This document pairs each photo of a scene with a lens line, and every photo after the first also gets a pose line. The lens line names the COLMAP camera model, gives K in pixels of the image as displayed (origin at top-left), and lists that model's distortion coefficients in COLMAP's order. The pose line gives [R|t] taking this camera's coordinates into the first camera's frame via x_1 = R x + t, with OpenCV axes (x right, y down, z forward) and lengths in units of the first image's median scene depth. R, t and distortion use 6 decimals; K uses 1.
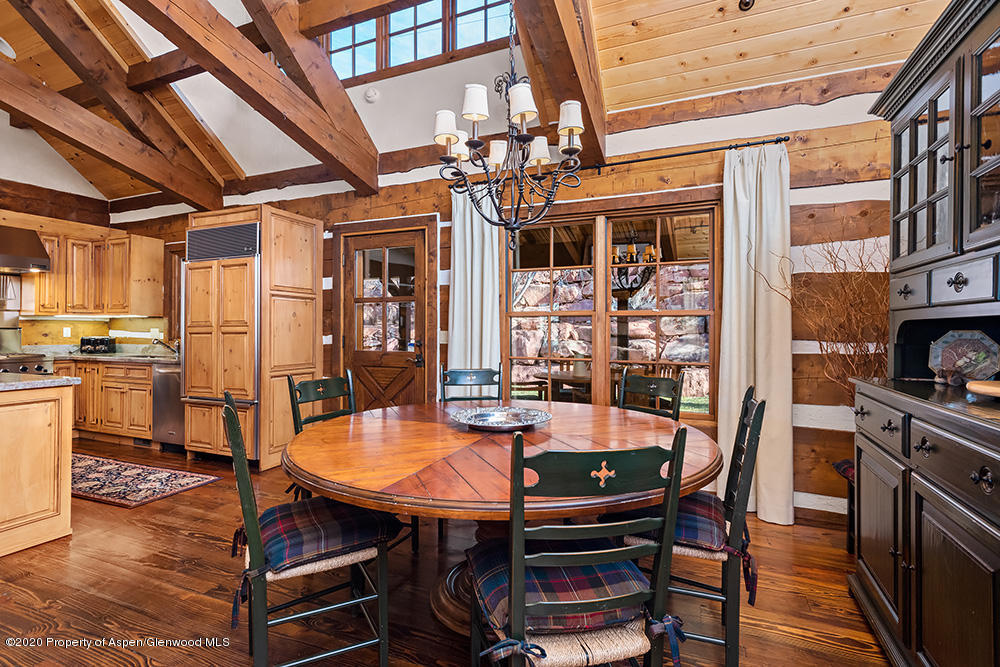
lens RADIAL K [[466.8, 0, 499.2], [0, 466.8, 328.6], [0, 0, 1]] dist [0.010364, -0.002402]
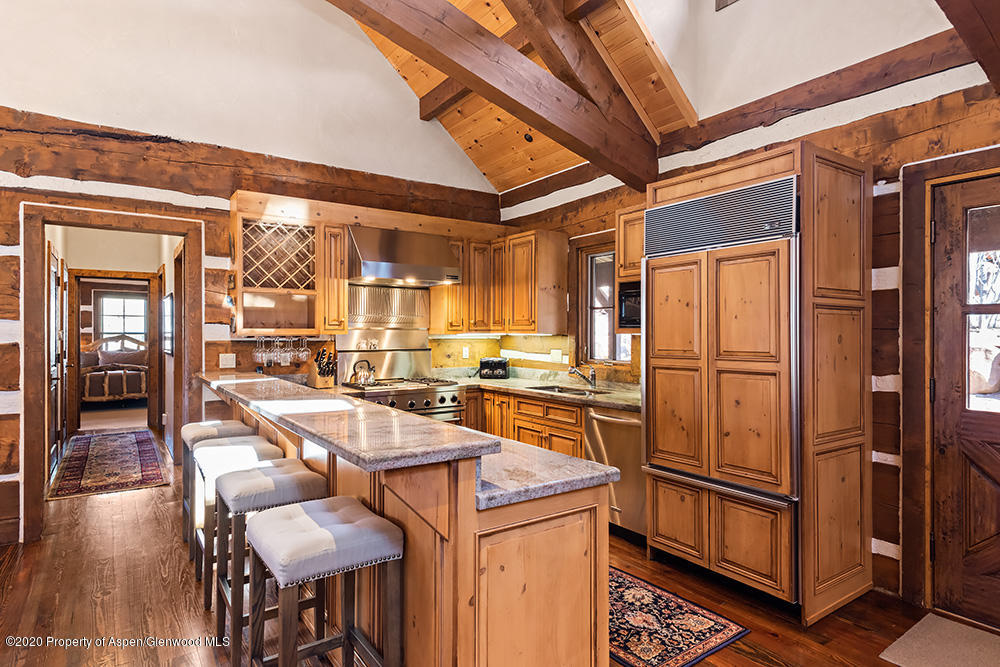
lens RADIAL K [[551.2, 0, 498.9], [0, 551.2, 334.7], [0, 0, 1]] dist [0.020465, 0.000458]
pose [[0.846828, 0.000343, -0.531867, -0.405076], [0.004248, 0.999964, 0.007408, -0.039091], [0.531850, -0.008533, 0.846796, 0.221528]]
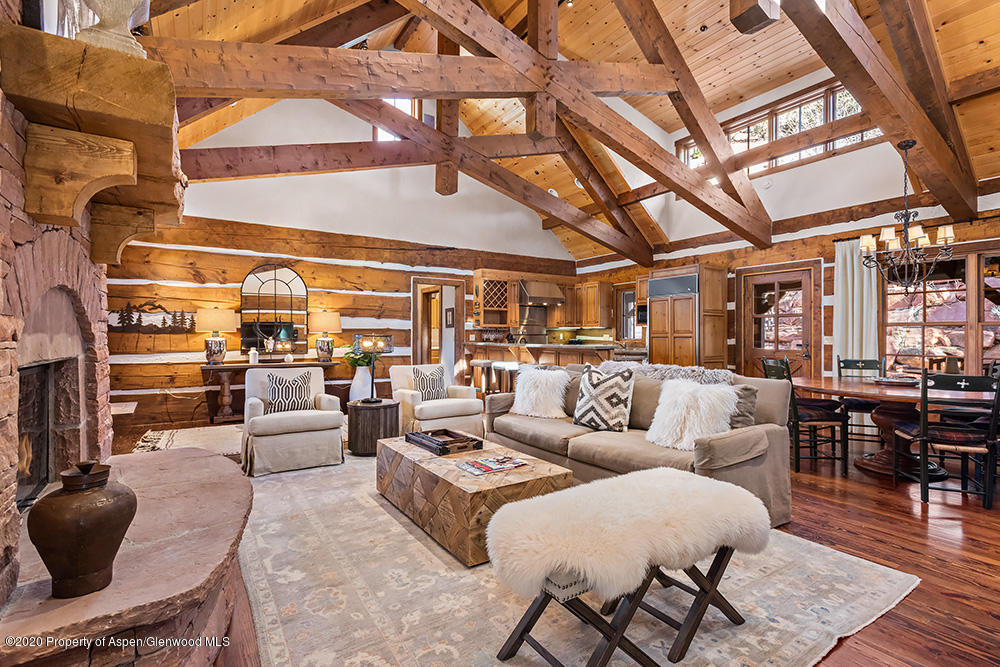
lens RADIAL K [[466.8, 0, 497.2], [0, 466.8, 333.4], [0, 0, 1]] dist [0.010364, -0.002402]
pose [[0.826167, -0.003217, -0.563415, -0.130716], [0.002267, 0.999995, -0.002386, -0.001997], [0.563420, 0.000694, 0.826170, -0.761181]]
